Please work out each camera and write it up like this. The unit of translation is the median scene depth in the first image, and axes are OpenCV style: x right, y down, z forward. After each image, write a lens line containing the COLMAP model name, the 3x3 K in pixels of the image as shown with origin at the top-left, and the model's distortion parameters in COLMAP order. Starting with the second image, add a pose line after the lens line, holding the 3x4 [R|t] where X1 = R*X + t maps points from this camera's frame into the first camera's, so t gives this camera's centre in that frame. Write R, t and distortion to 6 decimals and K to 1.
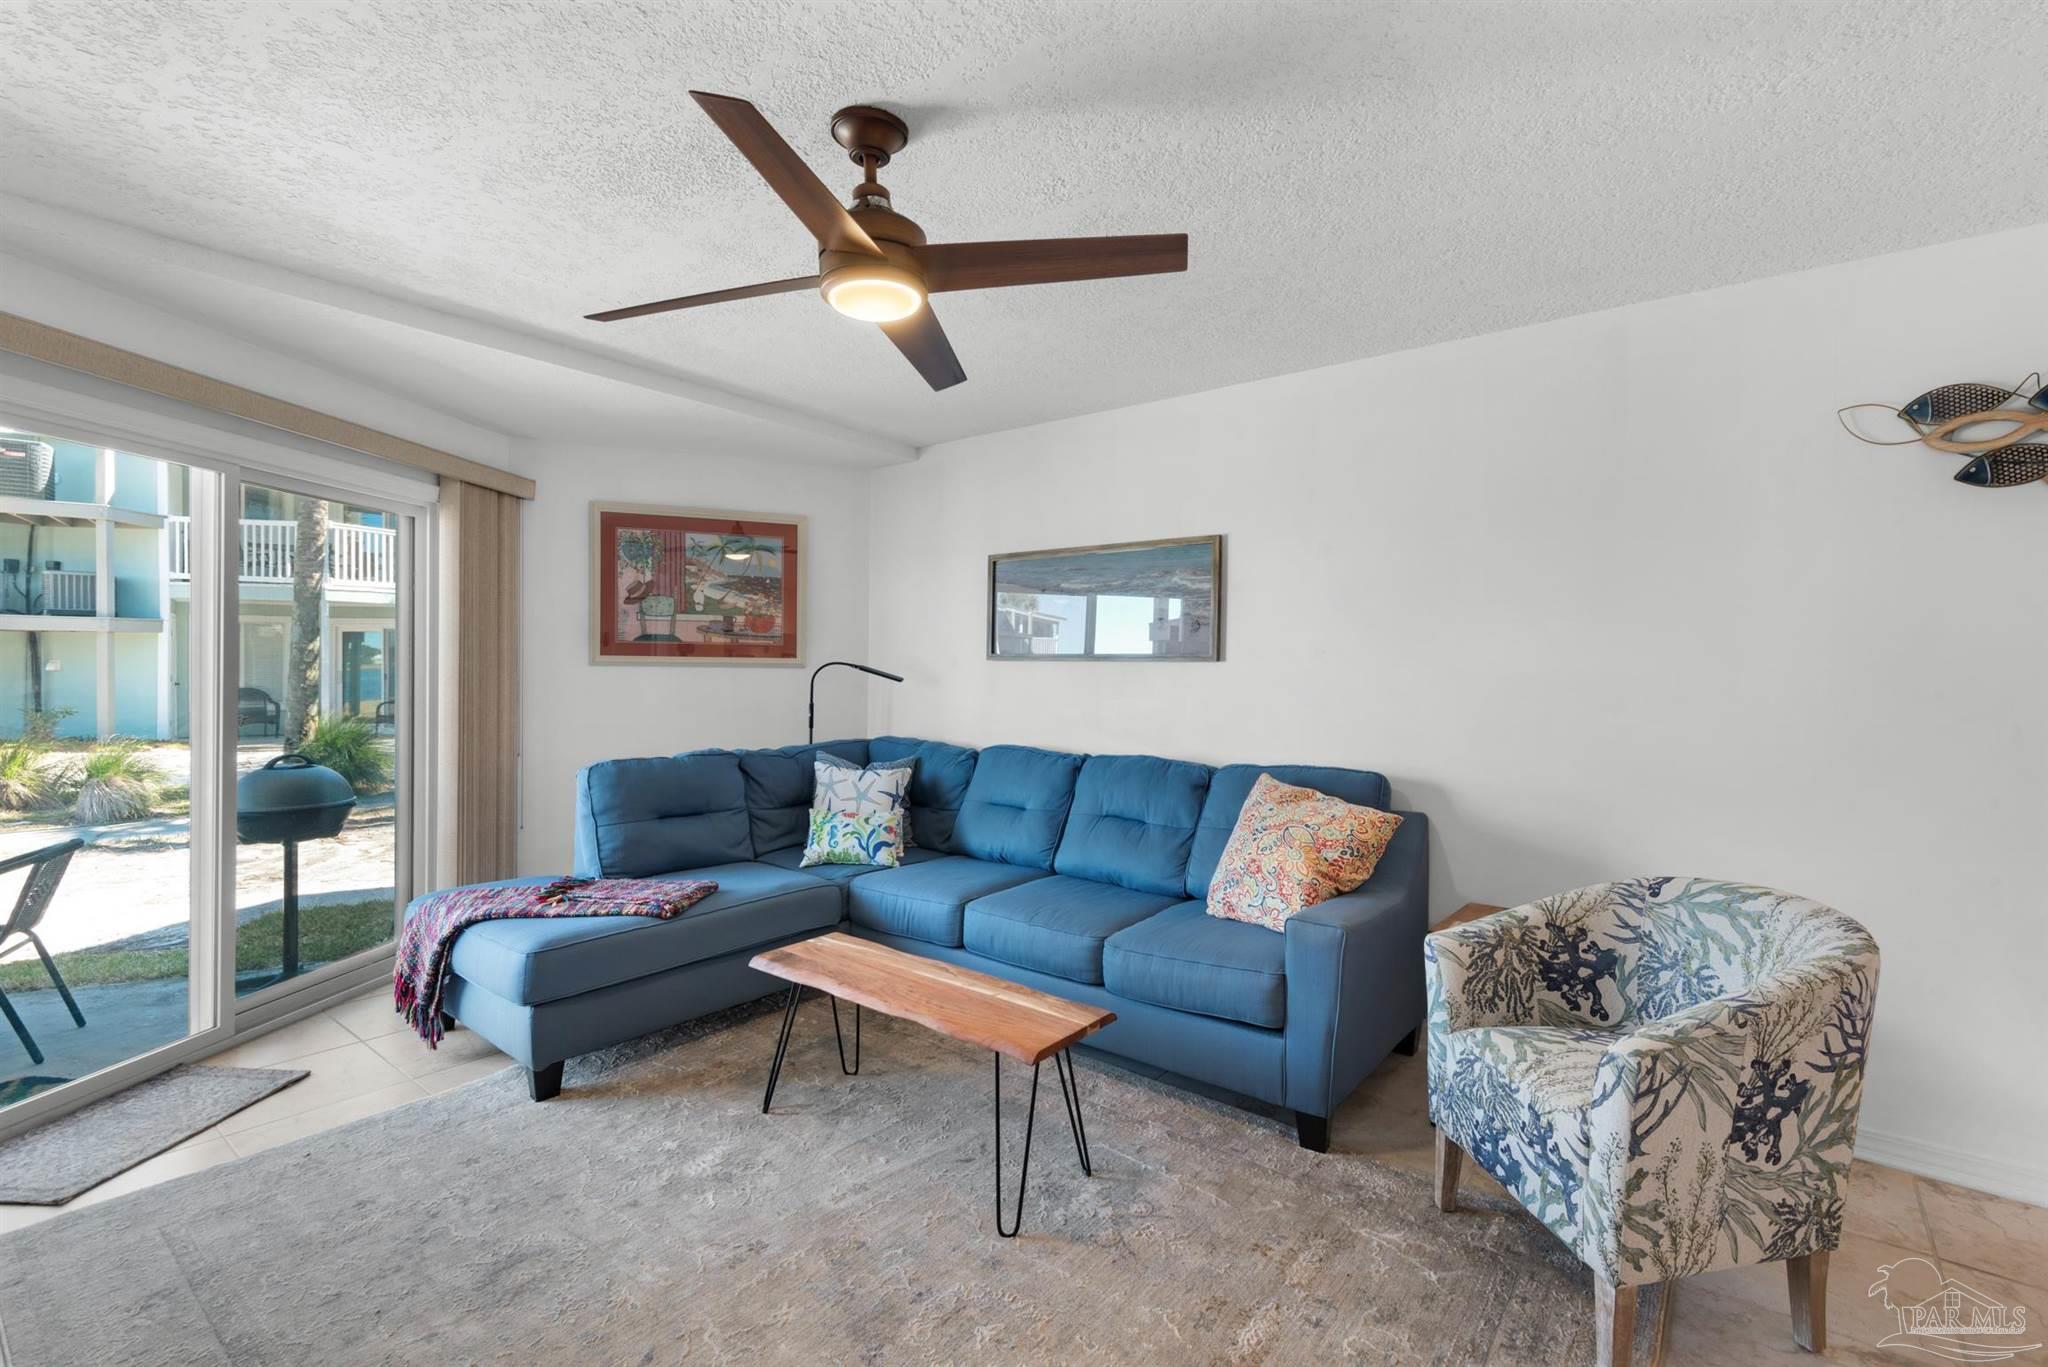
lens RADIAL K [[925.9, 0, 1031.9], [0, 925.9, 676.9], [0, 0, 1]] dist [0.027284, -0.016278]
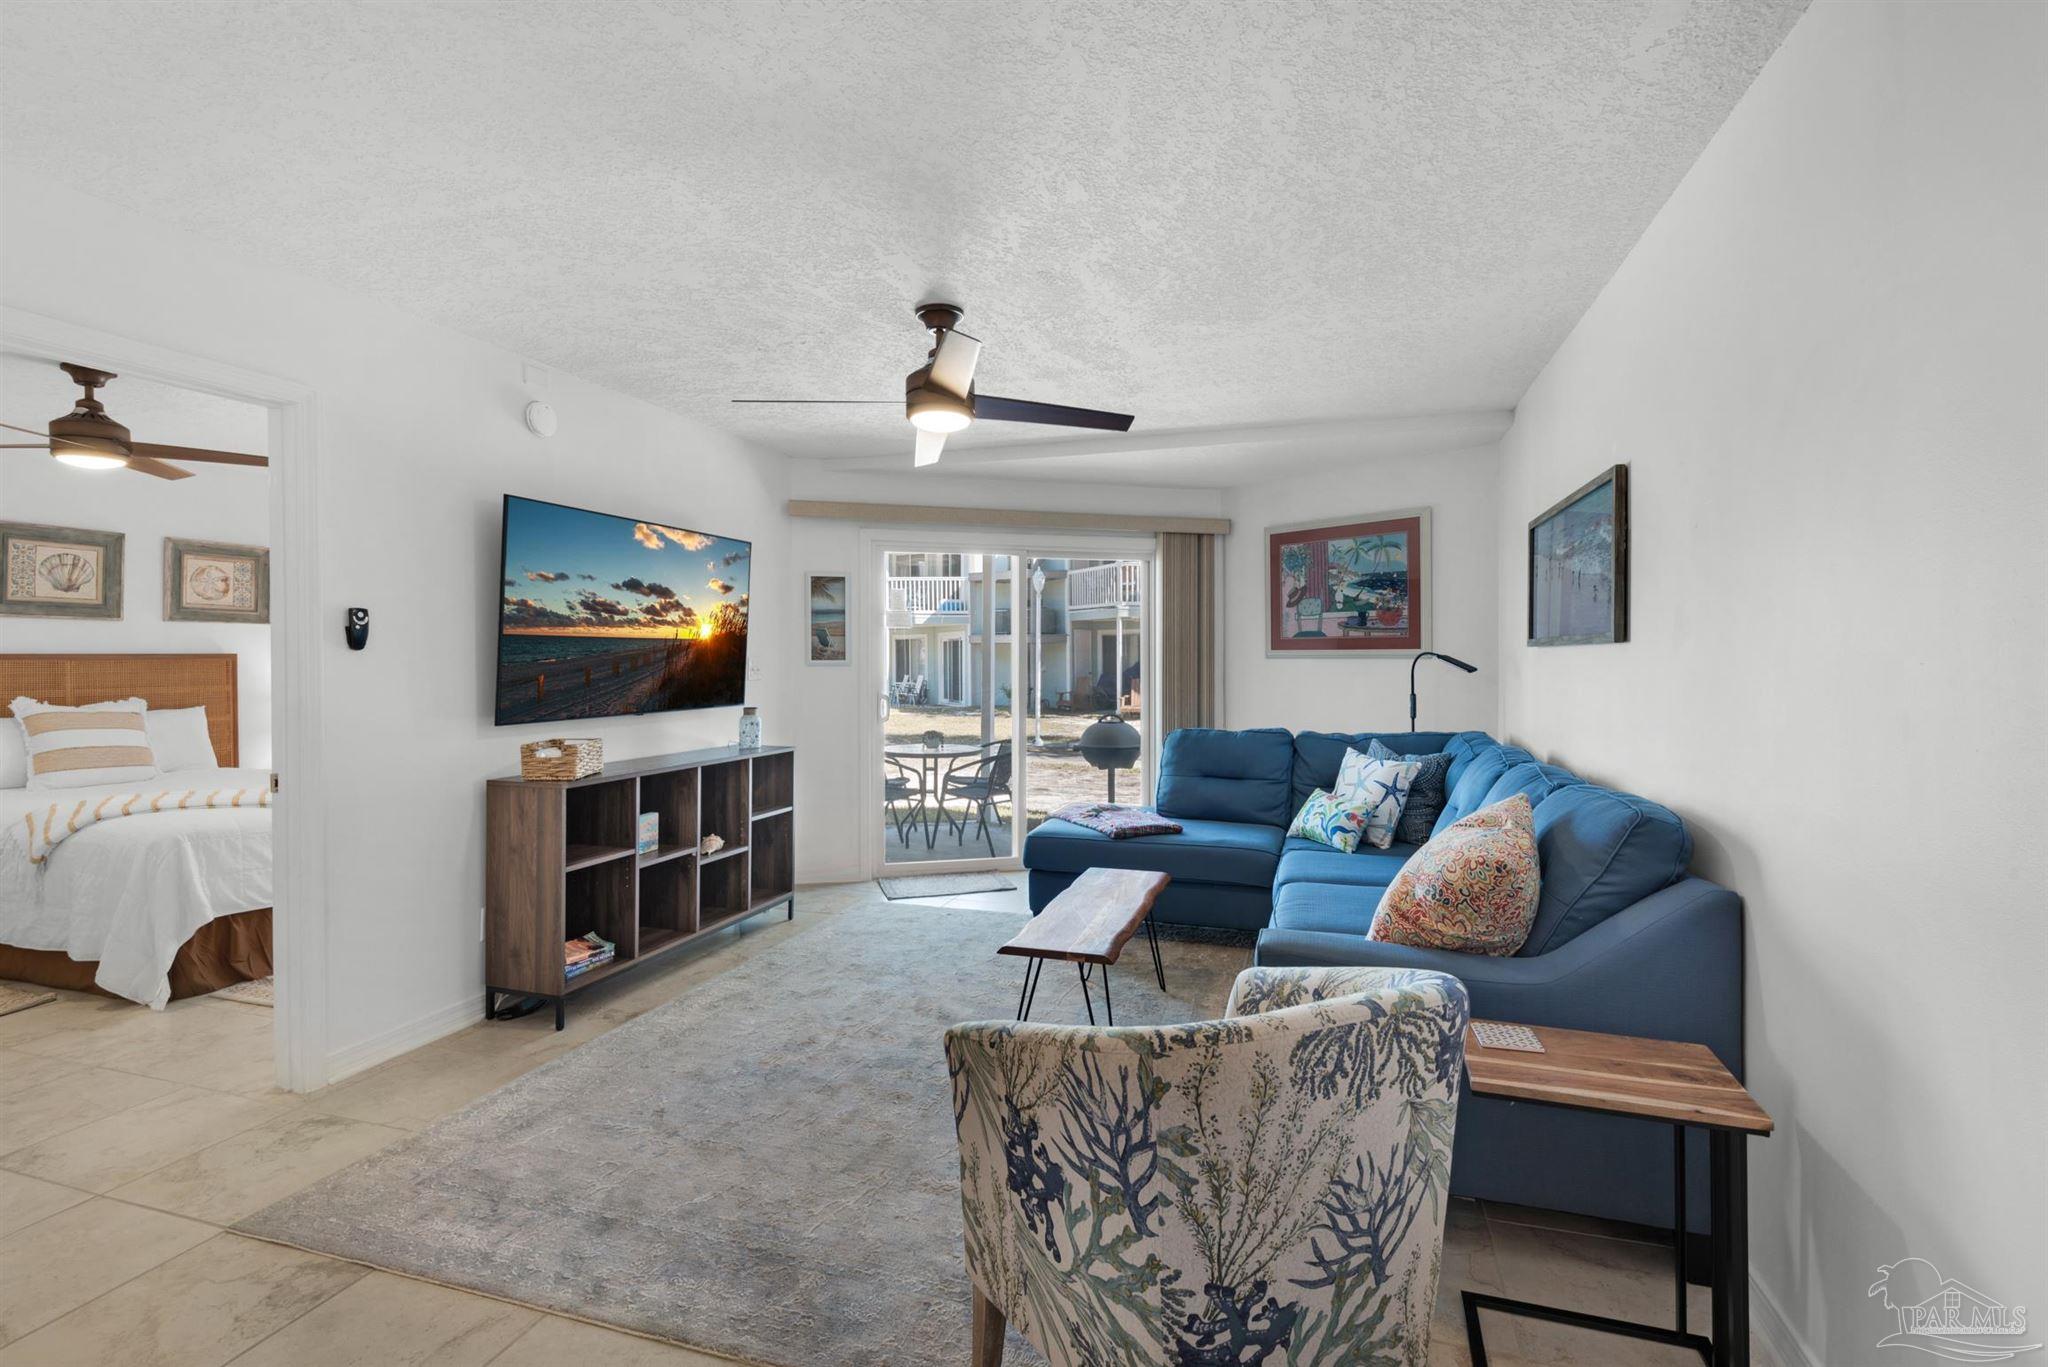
lens RADIAL K [[946.6, 0, 1033.8], [0, 946.6, 657.4], [0, 0, 1]] dist [0.046781, -0.023814]
pose [[0.360089, -0.015755, -0.932785, 0.620950], [-0.000169, 0.999856, -0.016953, 0.007411], [0.932918, 0.006262, 0.360035, 0.264239]]
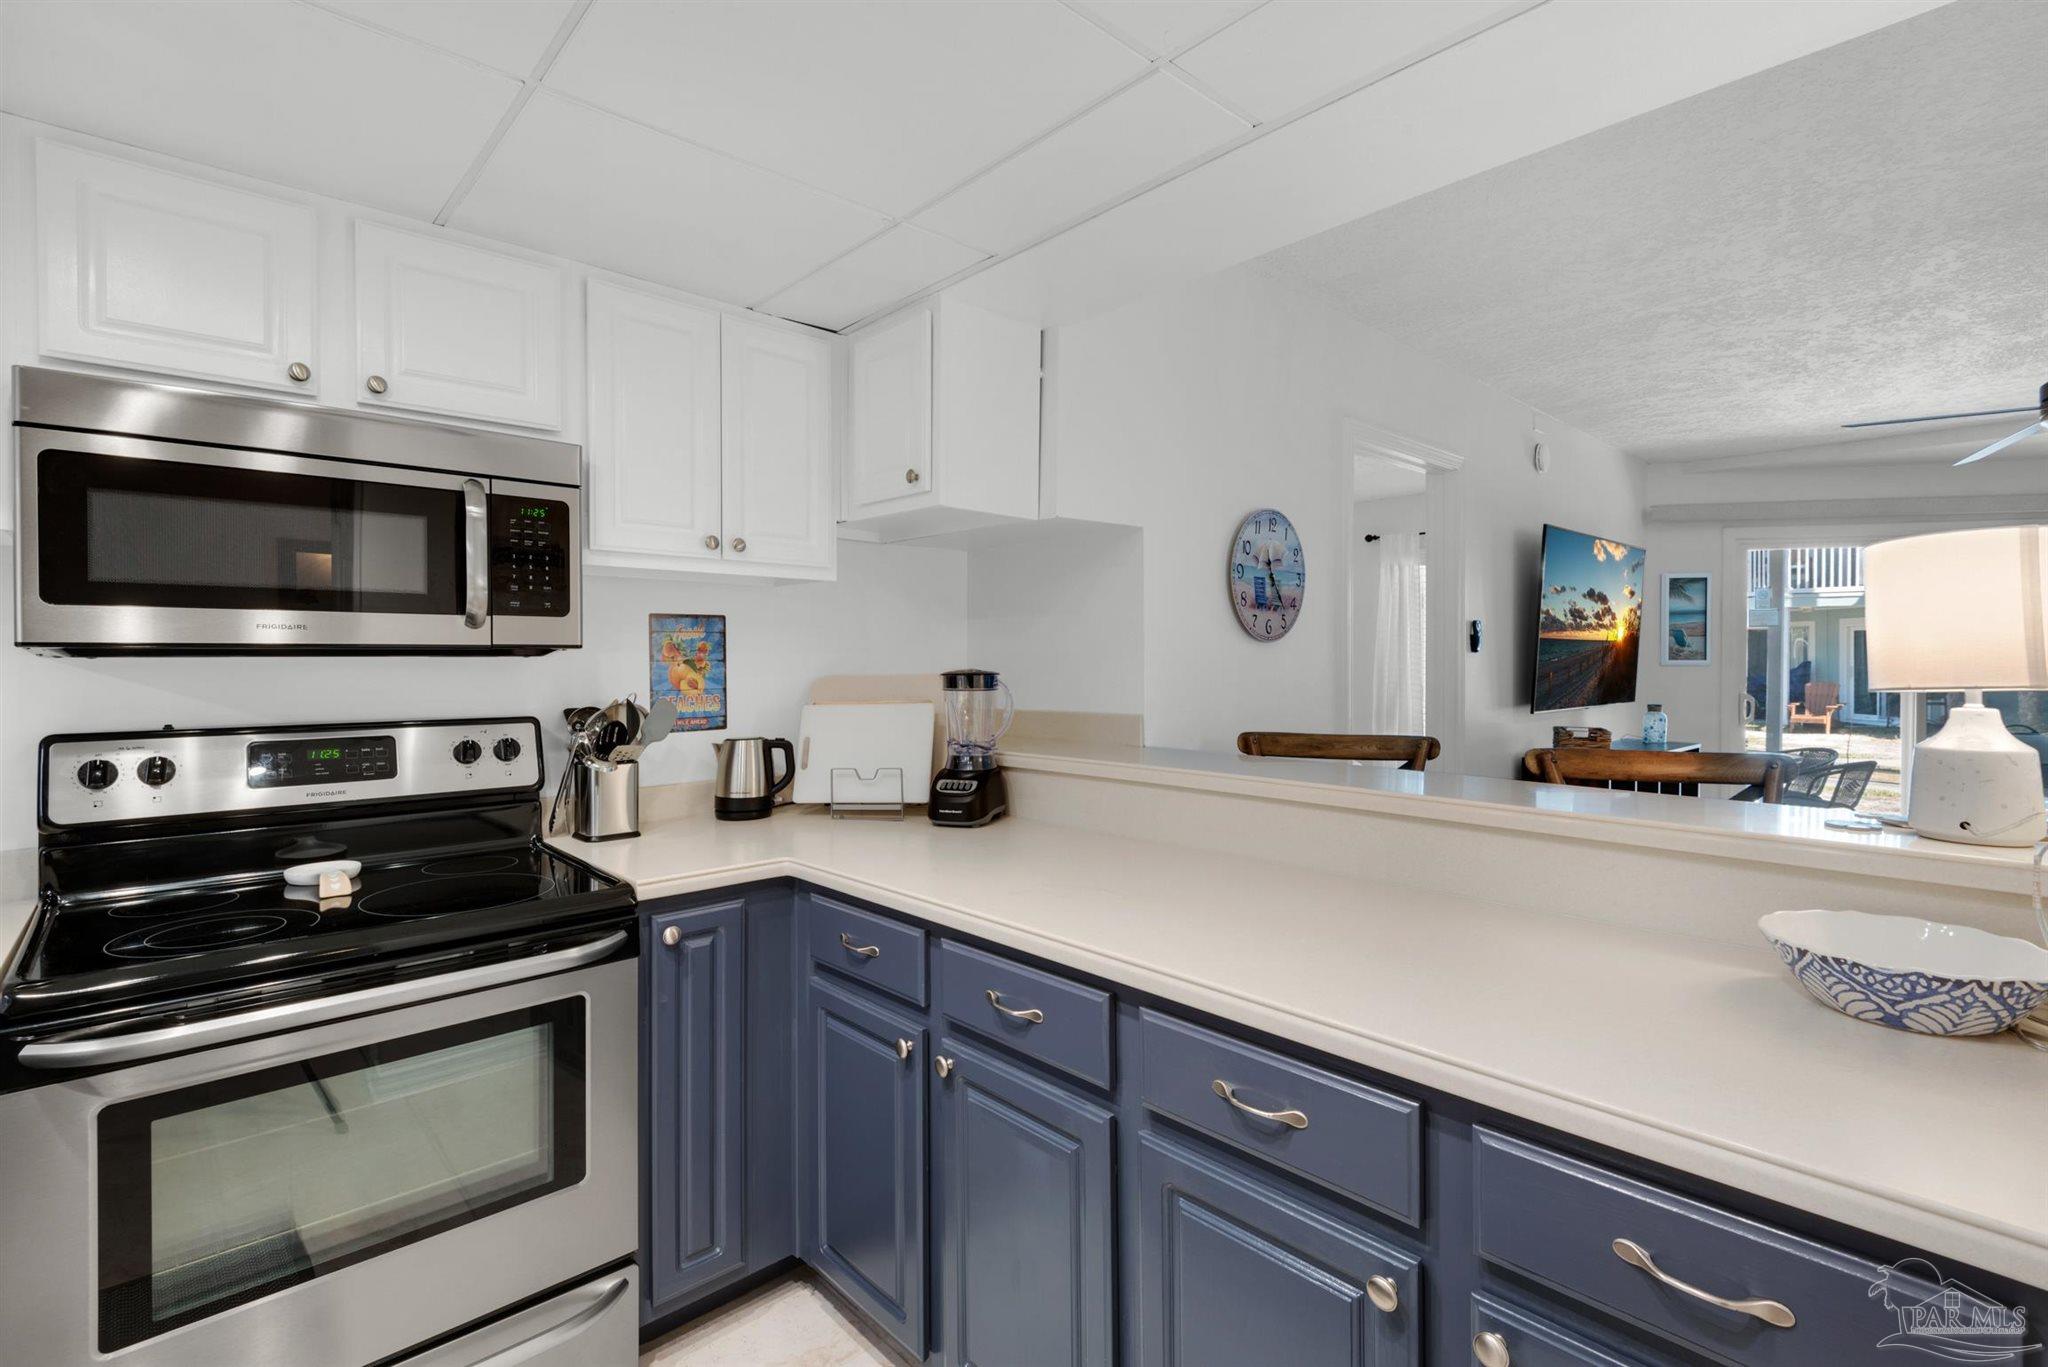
lens RADIAL K [[936.5, 0, 1047.5], [0, 936.5, 667.6], [0, 0, 1]] dist [0.003852, -0.000655]
pose [[-0.139508, -0.001222, -0.990220, 0.733459], [-0.009187, 0.999958, 0.000060, 0.008867], [0.990178, 0.009106, -0.139513, -0.216558]]
